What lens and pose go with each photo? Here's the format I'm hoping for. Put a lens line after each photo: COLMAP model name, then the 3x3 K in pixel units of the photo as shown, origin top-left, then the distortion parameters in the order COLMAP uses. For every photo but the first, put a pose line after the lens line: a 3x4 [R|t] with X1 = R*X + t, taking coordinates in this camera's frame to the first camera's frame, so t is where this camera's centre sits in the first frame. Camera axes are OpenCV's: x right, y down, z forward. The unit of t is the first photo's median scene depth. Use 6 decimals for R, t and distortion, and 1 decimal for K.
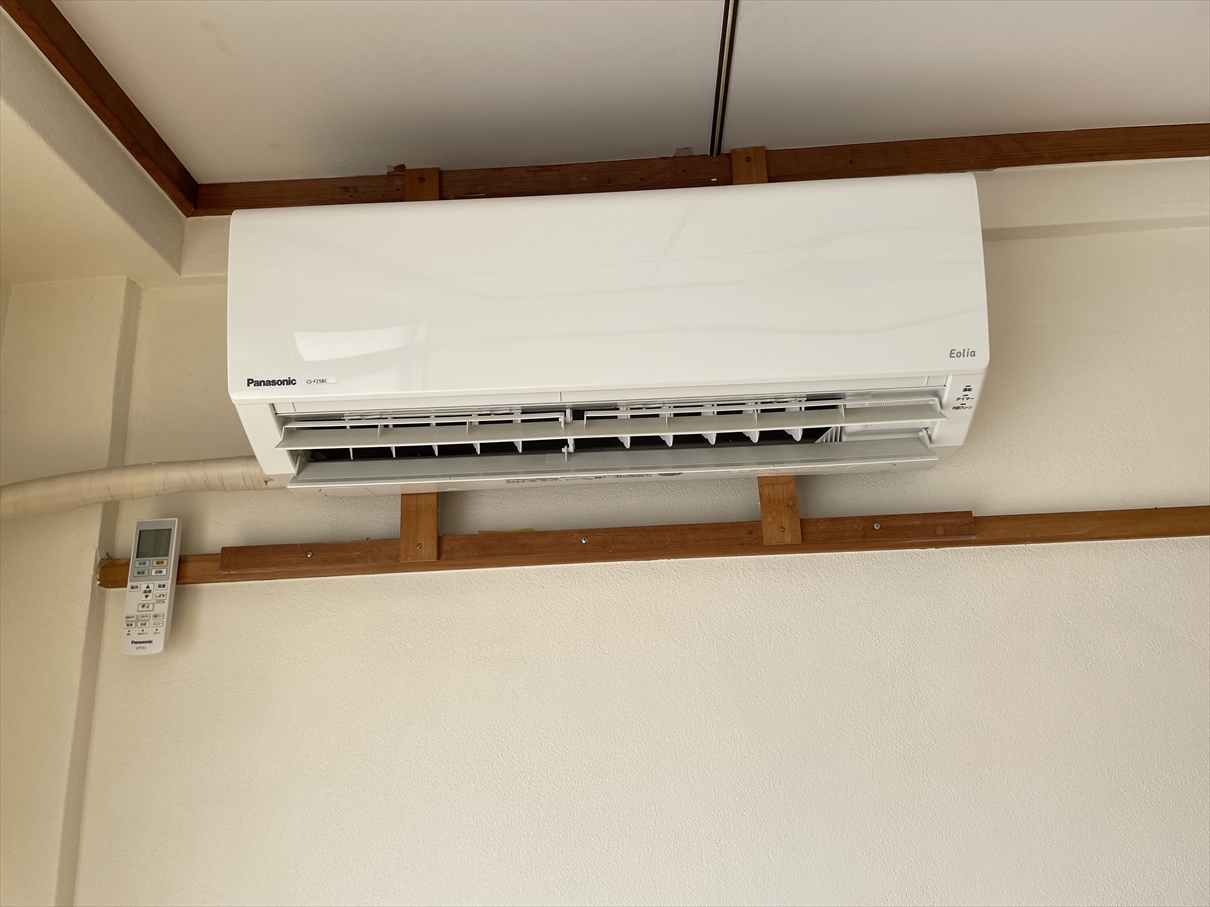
lens RADIAL K [[916.2, 0, 601.8], [0, 916.2, 450.6], [0, 0, 1]] dist [0.013094, 0.003008]
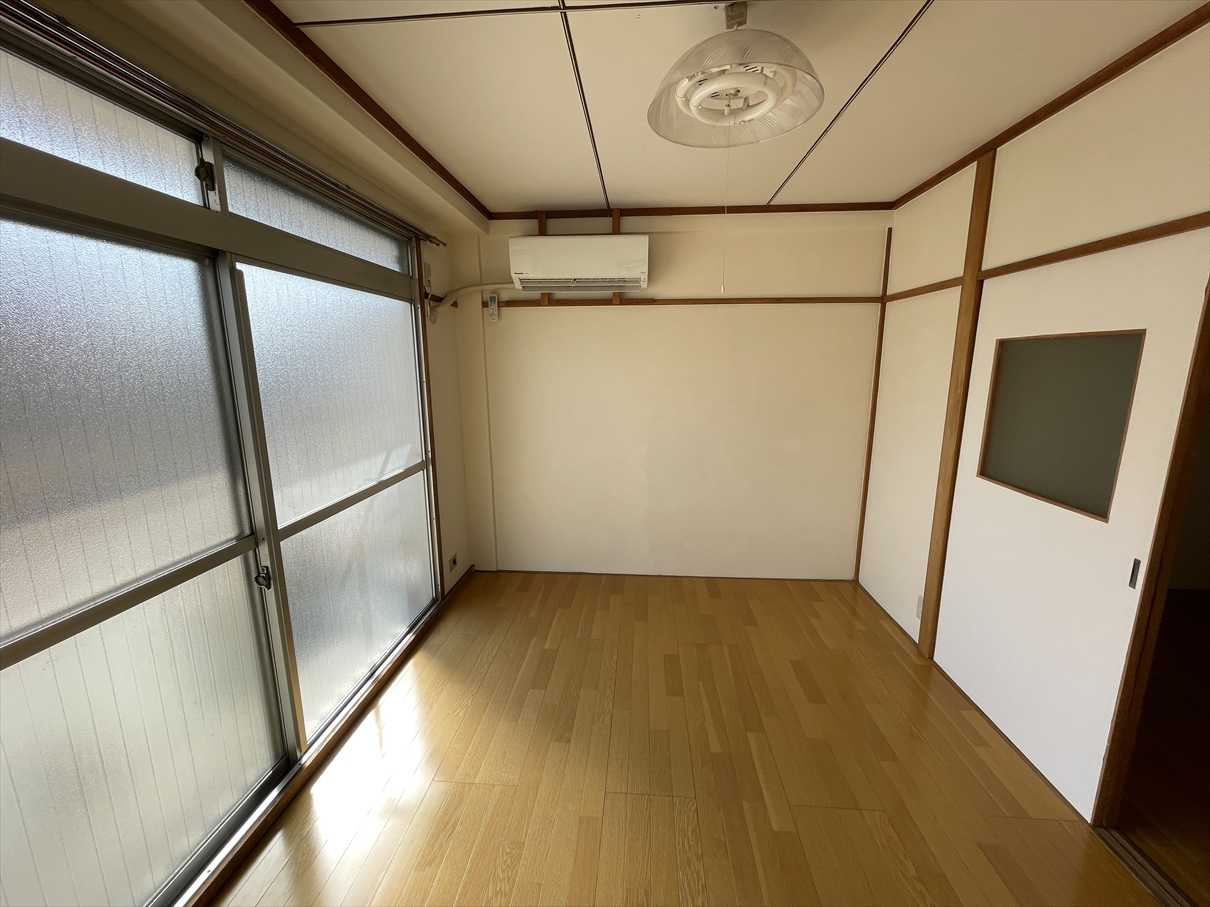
lens RADIAL K [[491.1, 0, 606.6], [0, 491.1, 445.2], [0, 0, 1]] dist [-0.000115, -0.000099]
pose [[0.999257, 0.037172, -0.010137, 0.200709], [-0.028232, 0.885446, 0.463884, -0.464926], [0.026220, -0.463253, 0.885838, -1.776546]]
